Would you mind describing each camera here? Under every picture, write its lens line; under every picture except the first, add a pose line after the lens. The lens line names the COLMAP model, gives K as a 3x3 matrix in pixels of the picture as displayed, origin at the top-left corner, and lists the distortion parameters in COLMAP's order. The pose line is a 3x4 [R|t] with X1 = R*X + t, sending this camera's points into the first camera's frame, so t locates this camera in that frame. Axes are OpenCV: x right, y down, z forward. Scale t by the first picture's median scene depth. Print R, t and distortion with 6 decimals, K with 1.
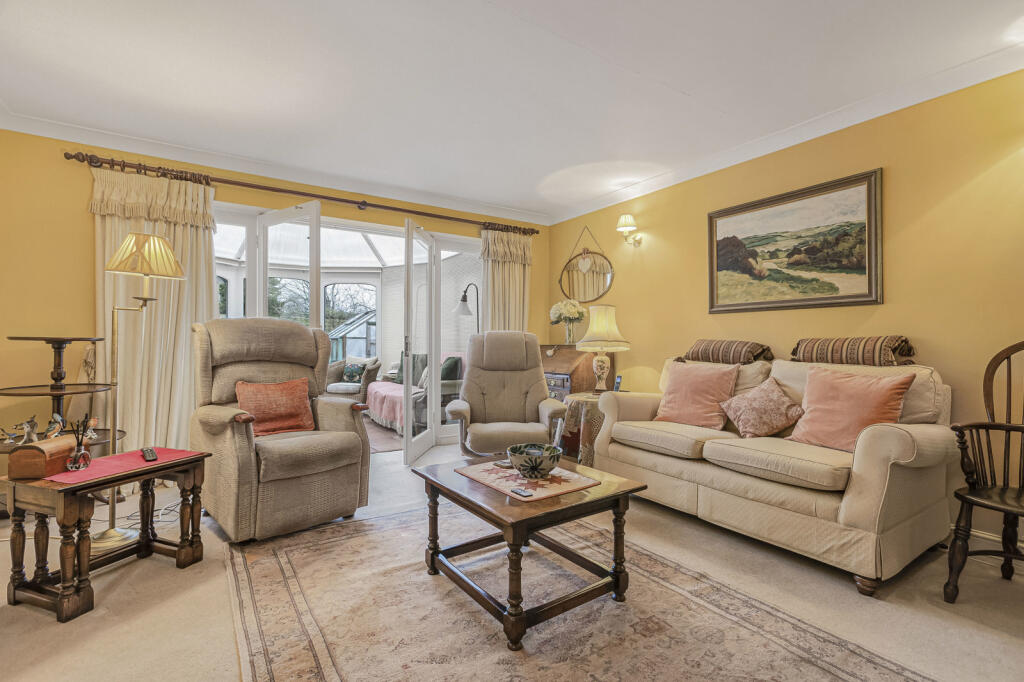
lens RADIAL K [[465.6, 0, 513.2], [0, 465.6, 343.1], [0, 0, 1]] dist [-0.000947, 0.000944]
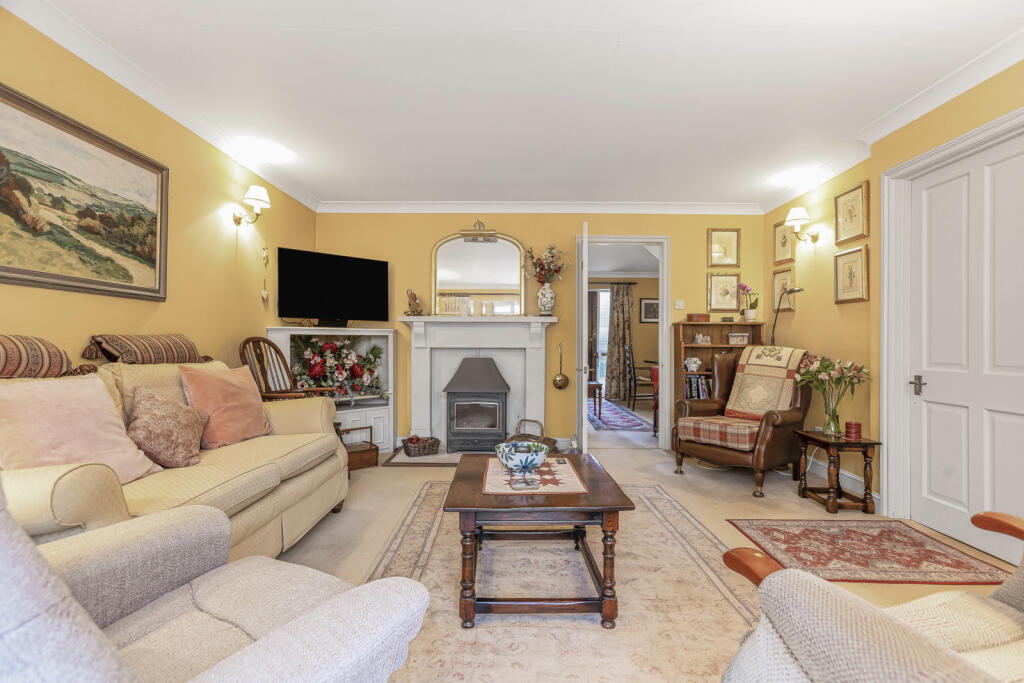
lens RADIAL K [[465.6, 0, 513.2], [0, 465.6, 343.6], [0, 0, 1]] dist [-0.000947, 0.000944]
pose [[-0.828563, 0.000587, 0.559896, -0.351555], [-0.001146, 0.999996, -0.002743, 0.006721], [-0.559895, -0.002915, -0.828559, 1.268678]]
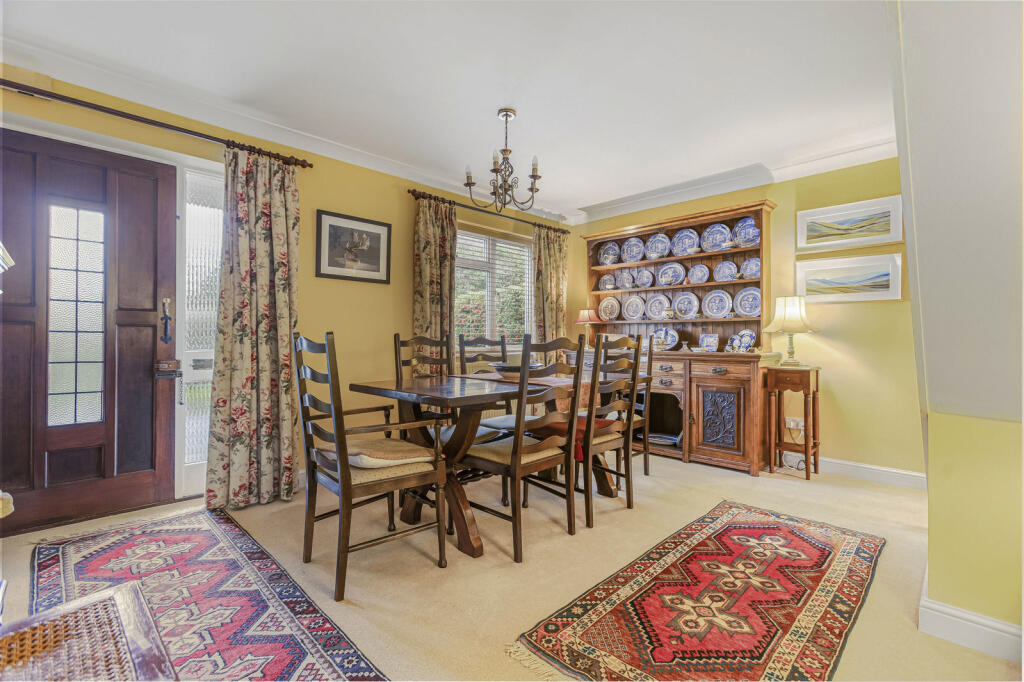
lens RADIAL K [[465.6, 0, 513.2], [0, 465.6, 343.1], [0, 0, 1]] dist [-0.000947, 0.000944]
pose [[-0.982732, 0.001144, -0.185033, -0.165242], [0.000197, 0.999987, 0.005136, 0.009196], [0.185036, 0.005011, -0.982719, 0.829306]]
